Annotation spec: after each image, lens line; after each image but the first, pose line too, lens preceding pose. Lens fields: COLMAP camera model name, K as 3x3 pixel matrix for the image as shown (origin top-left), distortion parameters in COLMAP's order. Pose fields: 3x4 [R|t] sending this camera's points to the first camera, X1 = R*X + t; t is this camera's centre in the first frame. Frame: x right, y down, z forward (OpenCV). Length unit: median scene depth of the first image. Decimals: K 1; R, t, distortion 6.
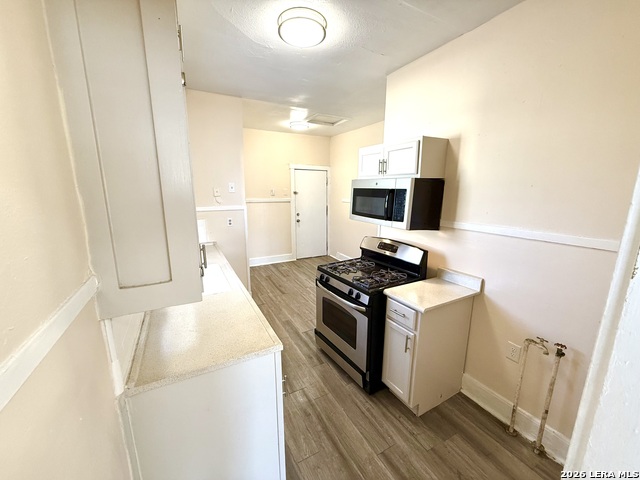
lens RADIAL K [[254.6, 0, 316.2], [0, 254.6, 241.8], [0, 0, 1]] dist [-0.001182, 0.000390]
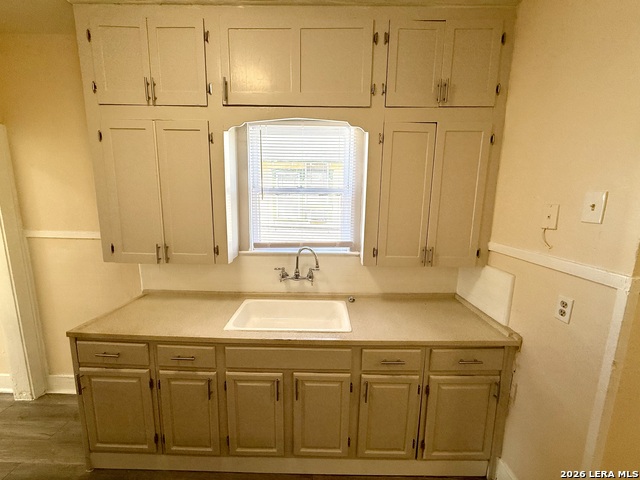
lens RADIAL K [[254.6, 0, 319.1], [0, 254.6, 239.7], [0, 0, 1]] dist [-0.001182, 0.000390]
pose [[-0.481132, 0.127230, -0.867366, 0.059860], [-0.191787, 0.950168, 0.245761, -0.114962], [0.855412, 0.284593, -0.432755, 0.523666]]
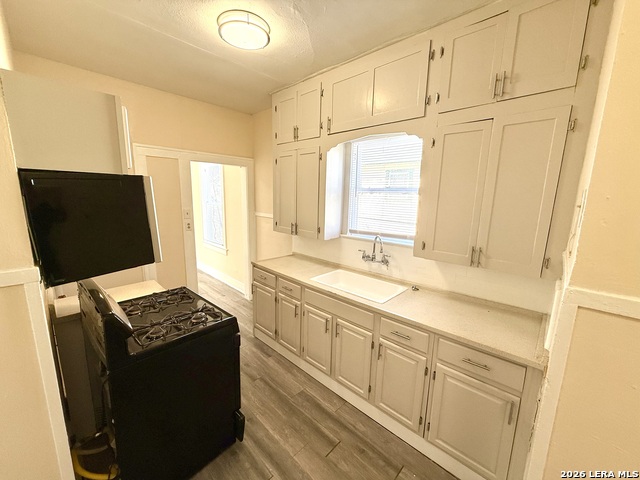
lens RADIAL K [[254.6, 0, 318.3], [0, 254.6, 239.4], [0, 0, 1]] dist [-0.001182, 0.000390]
pose [[-0.948455, 0.029302, -0.315555, 0.003890], [-0.089549, 0.930359, 0.355546, -0.153052], [0.303998, 0.365477, -0.879779, 0.703604]]
